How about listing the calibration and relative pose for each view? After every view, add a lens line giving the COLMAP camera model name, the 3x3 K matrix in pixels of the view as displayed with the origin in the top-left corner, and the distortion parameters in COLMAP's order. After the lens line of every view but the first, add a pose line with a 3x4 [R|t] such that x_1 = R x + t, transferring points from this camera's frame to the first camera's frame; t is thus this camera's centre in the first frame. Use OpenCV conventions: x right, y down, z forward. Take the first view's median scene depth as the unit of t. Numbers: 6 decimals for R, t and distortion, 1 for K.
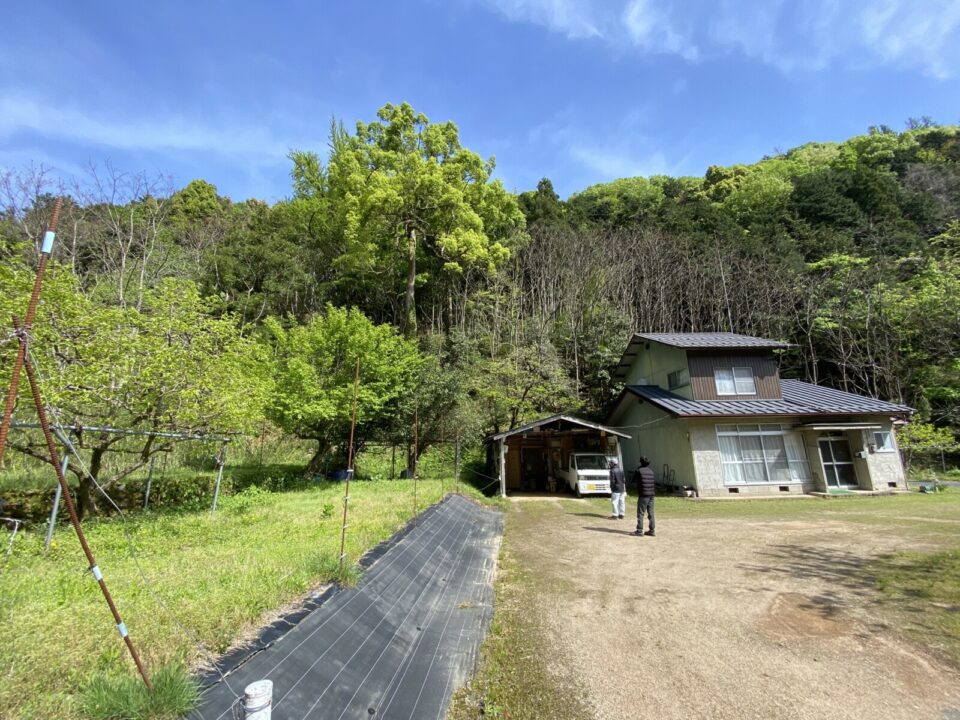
lens RADIAL K [[390.9, 0, 475.7], [0, 390.9, 349.0], [0, 0, 1]] dist [-0.012137, -0.000207]
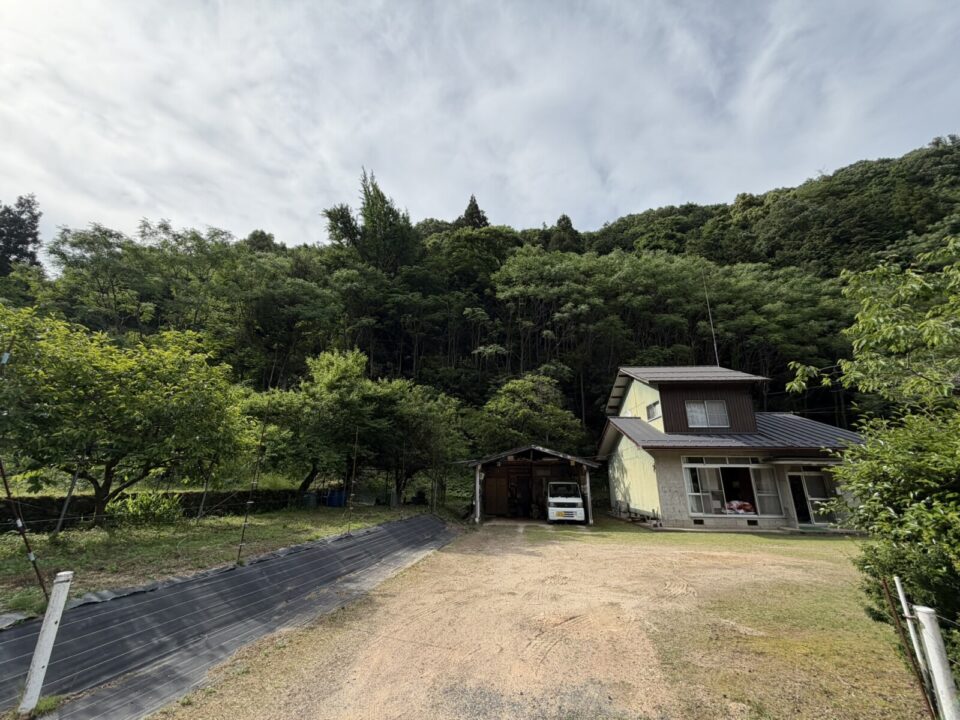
lens RADIAL K [[379.0, 0, 480.0], [0, 379.0, 360.0], [0, 0, 1]] dist [-0.000160, 0.000080]
pose [[0.994869, -0.009157, -0.100756, 0.184561], [0.004856, 0.999069, -0.042859, -0.021209], [0.101055, 0.042150, 0.993988, -0.063790]]
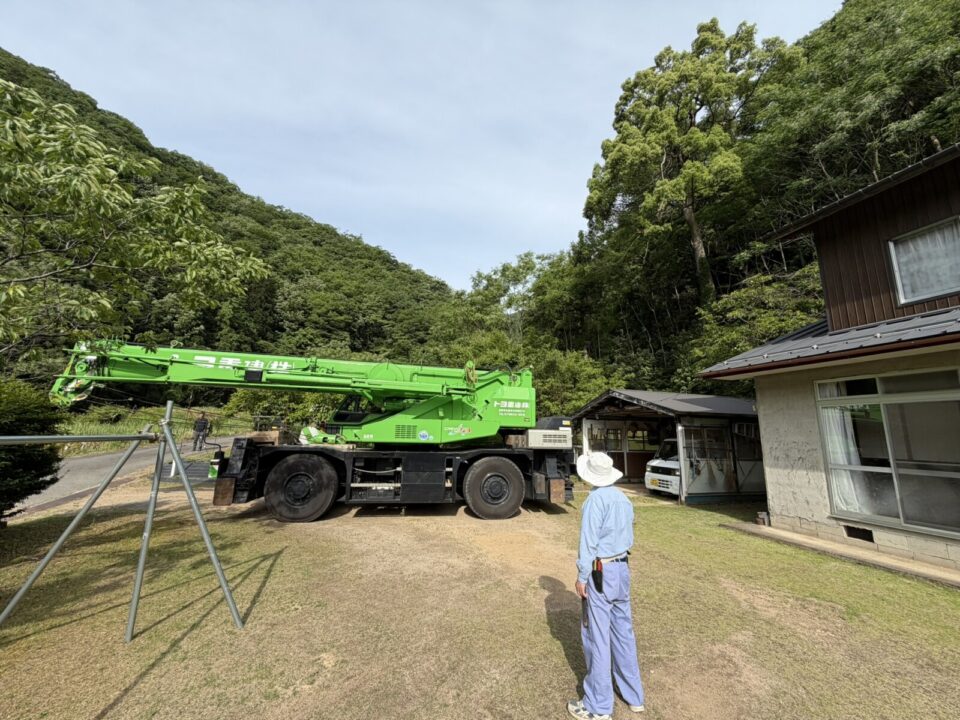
lens RADIAL K [[379.0, 0, 480.0], [0, 379.0, 360.0], [0, 0, 1]] dist [-0.000160, 0.000080]
pose [[0.345839, -0.162630, -0.924092, 0.883571], [0.210927, 0.973132, -0.092321, 0.119675], [0.914278, -0.162987, 0.370851, 0.452398]]
